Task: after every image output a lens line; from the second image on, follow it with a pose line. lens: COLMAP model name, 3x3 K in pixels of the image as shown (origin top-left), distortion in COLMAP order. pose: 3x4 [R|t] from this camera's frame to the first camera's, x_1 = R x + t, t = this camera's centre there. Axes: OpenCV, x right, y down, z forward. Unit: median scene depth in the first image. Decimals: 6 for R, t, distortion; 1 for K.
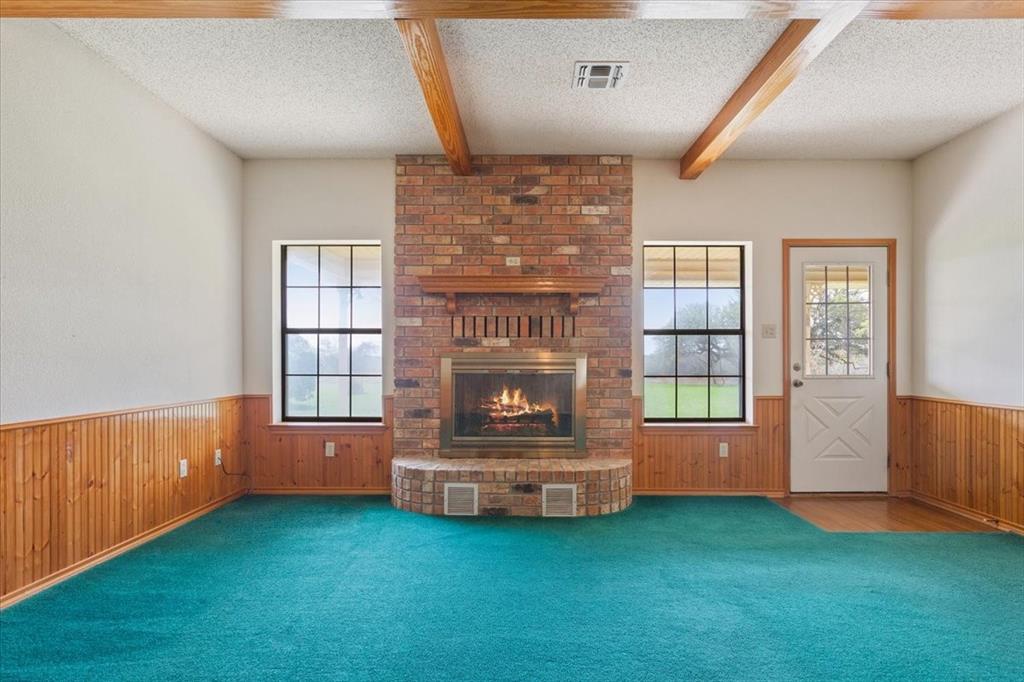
lens RADIAL K [[501.5, 0, 533.2], [0, 501.5, 360.7], [0, 0, 1]] dist [-0.012169, -0.000888]
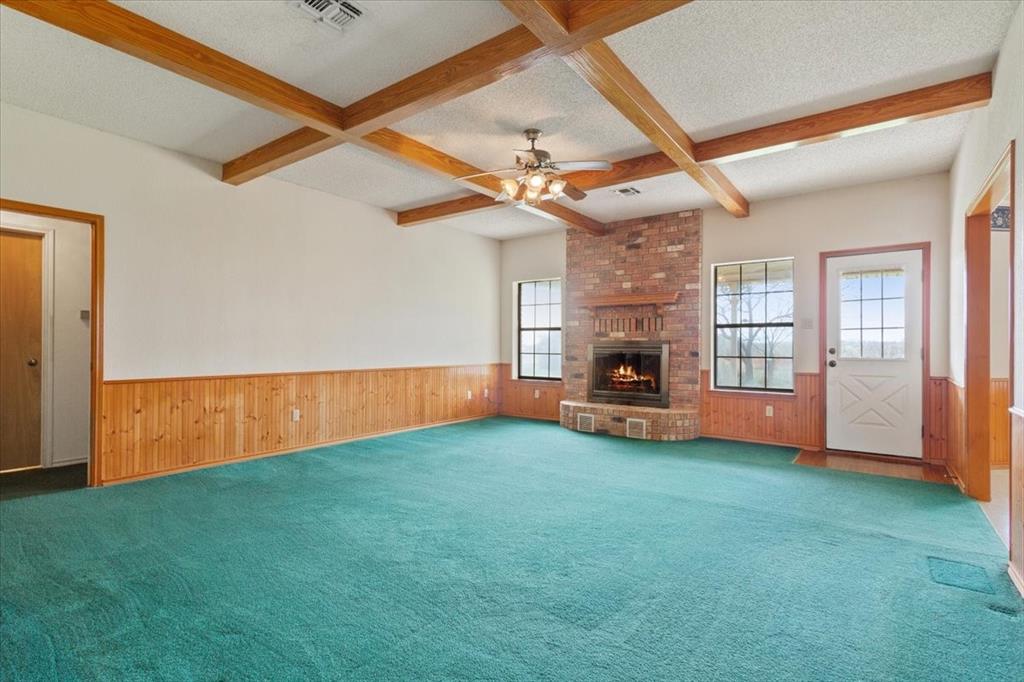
lens RADIAL K [[489.6, 0, 512.0], [0, 489.6, 341.0], [0, 0, 1]] dist [0.001575, -0.000068]
pose [[0.793365, -0.003777, -0.608735, 0.638472], [-0.004091, 0.999925, -0.011537, 0.004602], [0.608733, 0.011643, 0.793290, -0.496832]]
